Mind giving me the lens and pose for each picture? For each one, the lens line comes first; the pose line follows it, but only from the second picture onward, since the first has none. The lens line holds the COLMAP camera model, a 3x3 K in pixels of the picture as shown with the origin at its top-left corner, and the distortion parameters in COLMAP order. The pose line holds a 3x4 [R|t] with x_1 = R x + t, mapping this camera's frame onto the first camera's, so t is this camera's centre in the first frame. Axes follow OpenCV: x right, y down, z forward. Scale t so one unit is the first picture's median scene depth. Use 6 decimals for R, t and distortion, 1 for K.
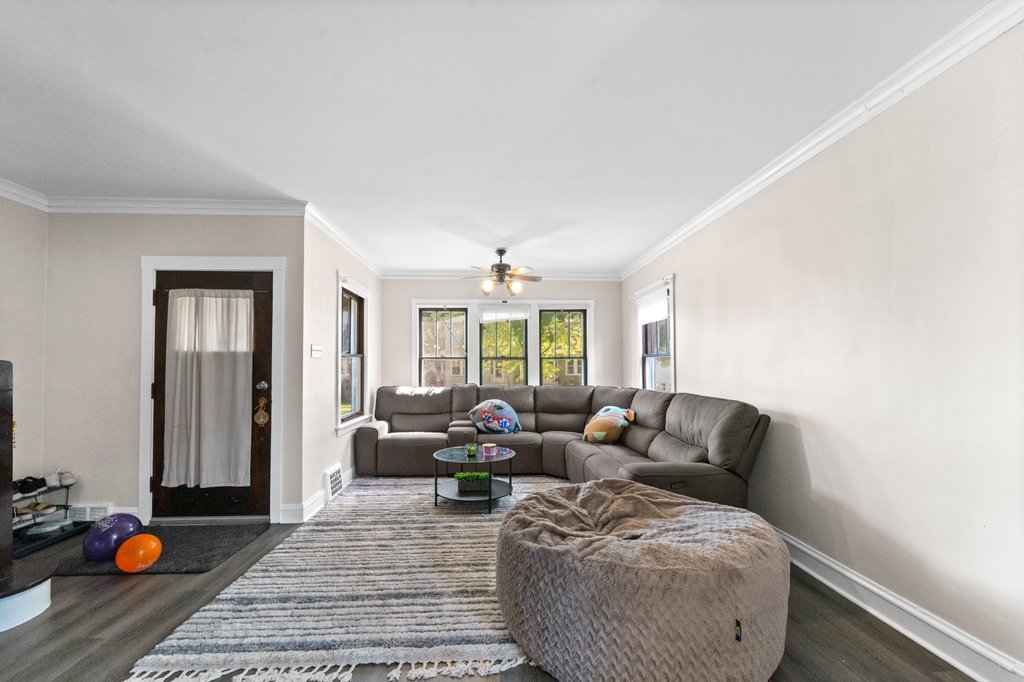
lens RADIAL K [[414.2, 0, 509.5], [0, 414.2, 351.0], [0, 0, 1]] dist [0.000421, 0.000085]
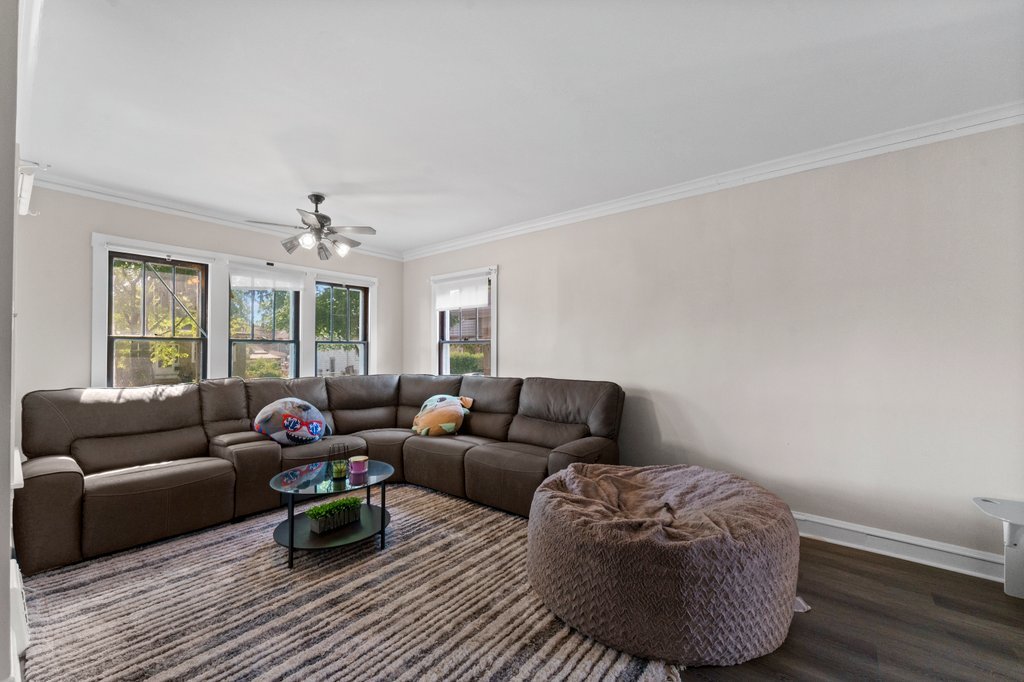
lens RADIAL K [[410.6, 0, 512.0], [0, 410.6, 341.0], [0, 0, 1]] dist [-0.002754, -0.000167]
pose [[0.667571, 0.023083, 0.744188, -0.331306], [-0.030795, 0.999520, -0.003378, 0.008331], [-0.743909, -0.020662, 0.667961, 0.246318]]
